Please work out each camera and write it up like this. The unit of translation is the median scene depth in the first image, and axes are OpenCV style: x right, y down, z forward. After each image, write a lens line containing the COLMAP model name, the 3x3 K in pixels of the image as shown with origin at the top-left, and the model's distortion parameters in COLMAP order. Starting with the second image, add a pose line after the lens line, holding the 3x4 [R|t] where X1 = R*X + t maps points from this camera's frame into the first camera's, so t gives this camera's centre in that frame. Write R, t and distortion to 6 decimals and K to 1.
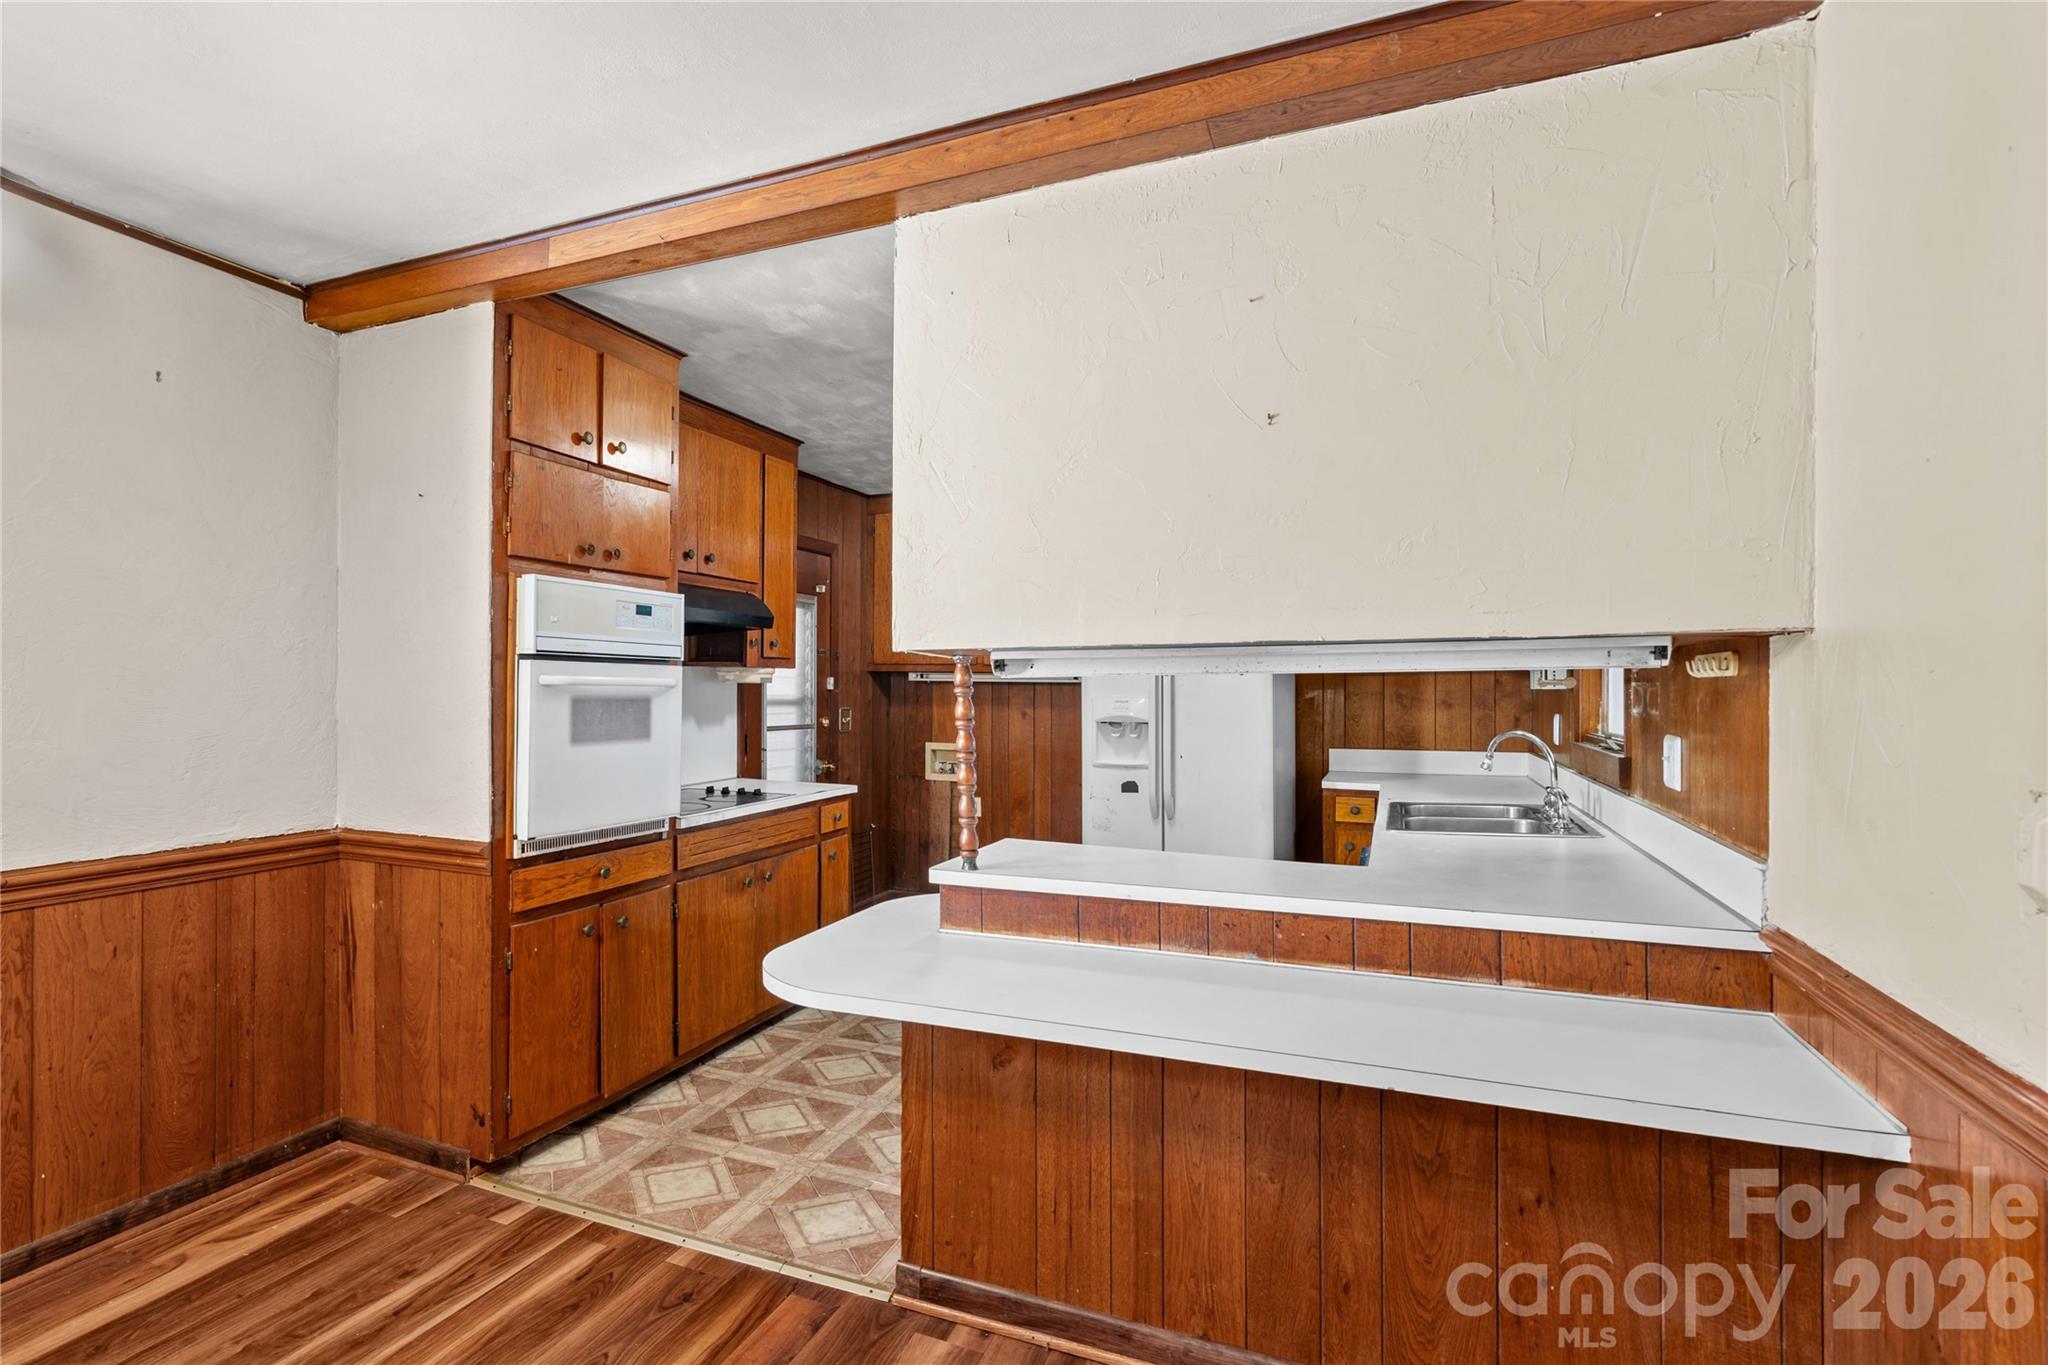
lens RADIAL K [[1058.8, 0, 883.9], [0, 1058.8, 690.1], [0, 0, 1]] dist [-0.002420, 0.000323]
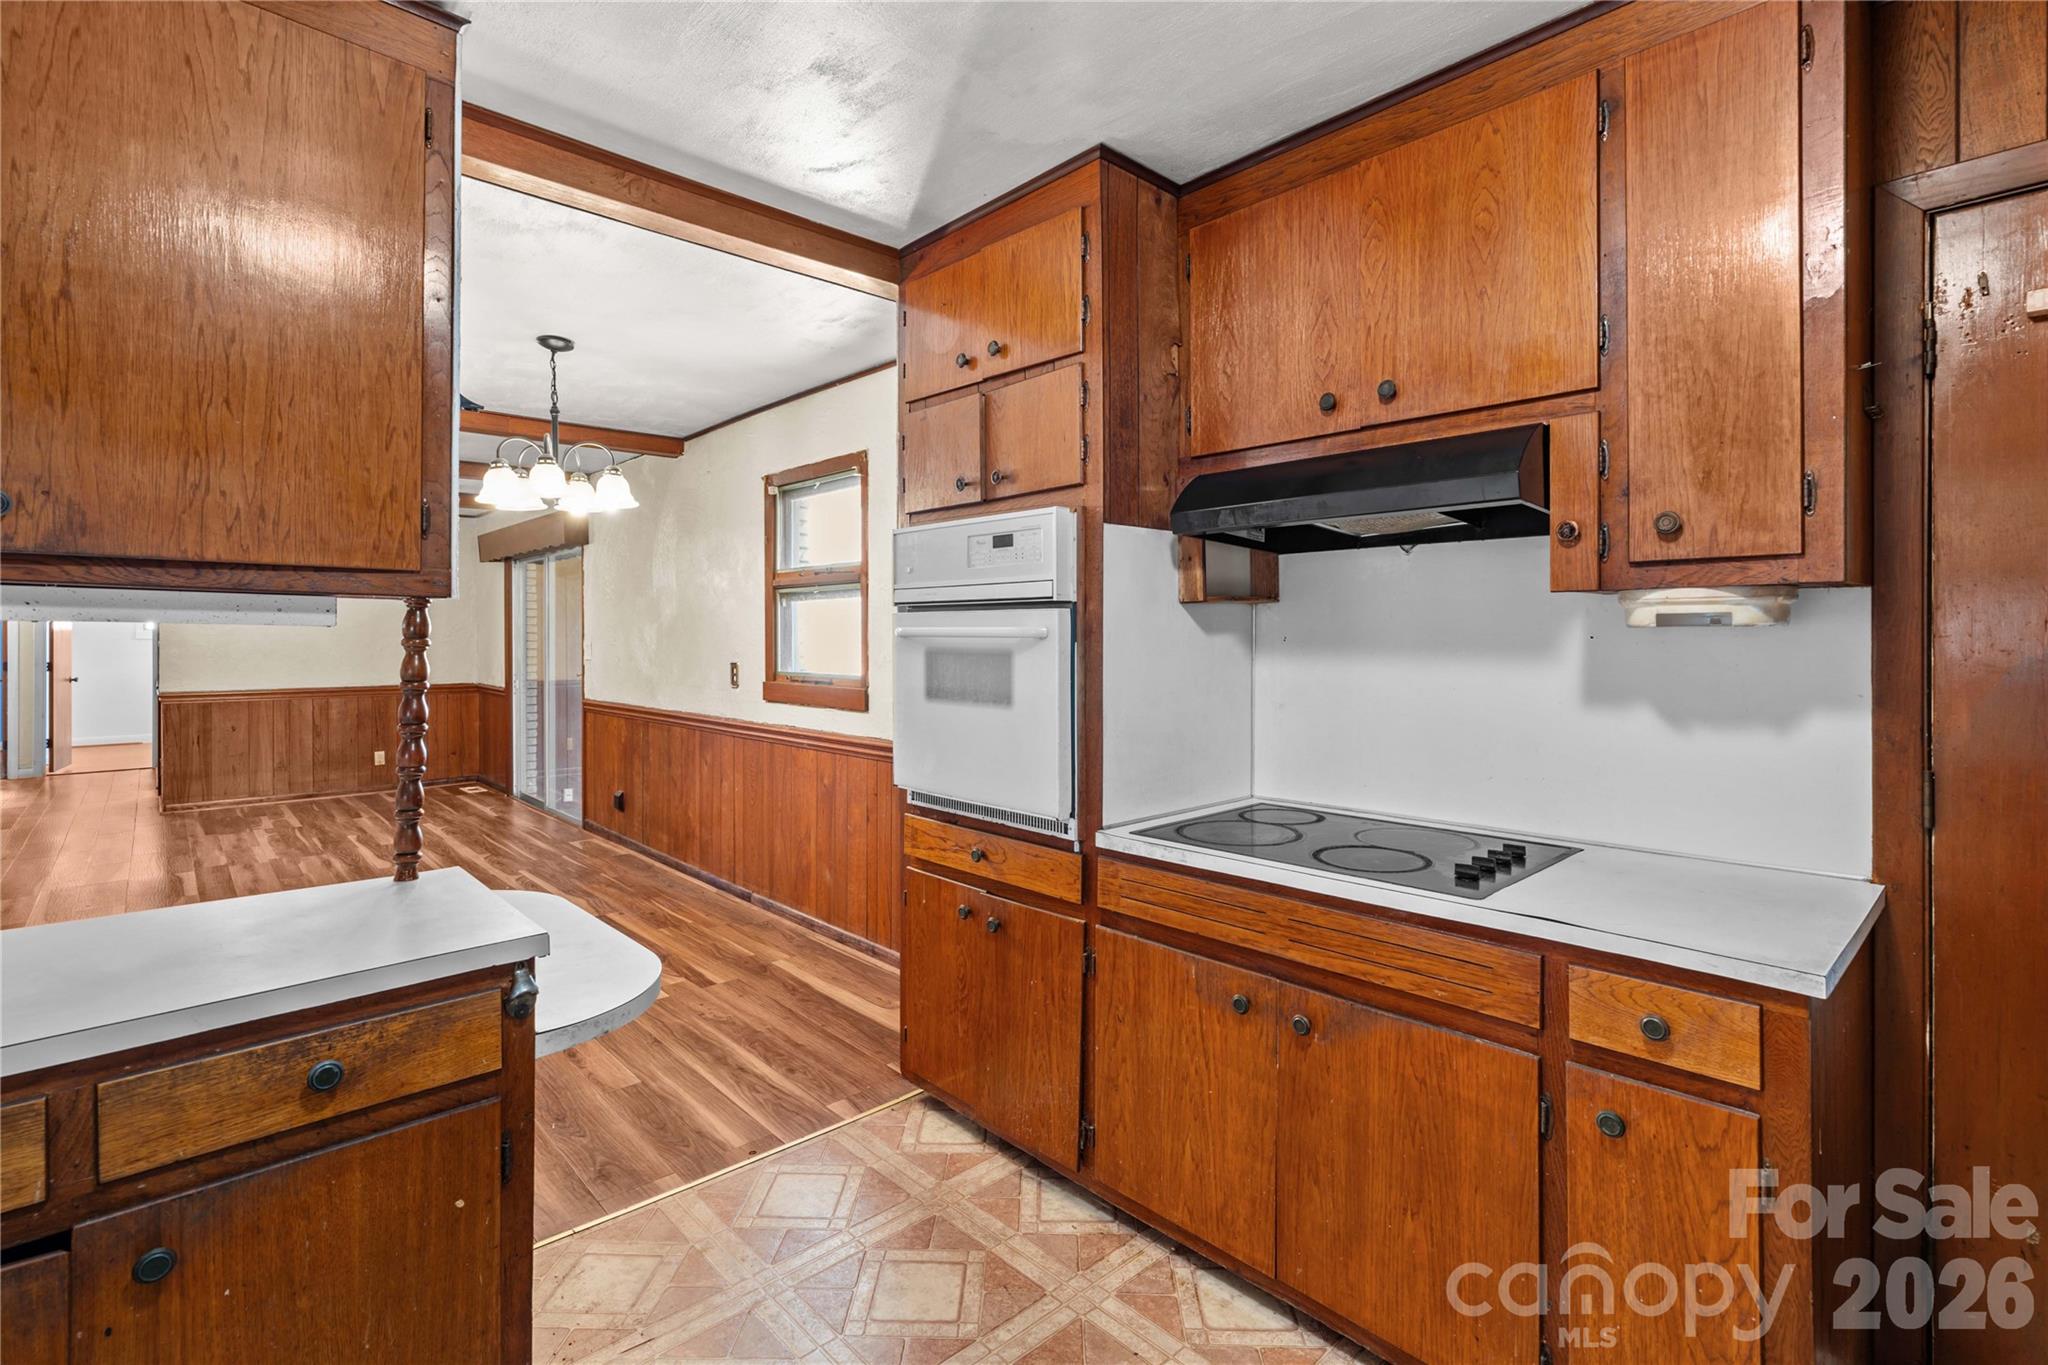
lens RADIAL K [[938.3, 0, 1019.0], [0, 938.3, 640.7], [0, 0, 1]] dist [-0.001207, 0.000471]
pose [[-0.362211, -0.000257, -0.932096, 0.429951], [-0.002639, 0.999996, 0.000749, -0.002182], [0.932092, 0.002731, -0.362211, 1.296284]]
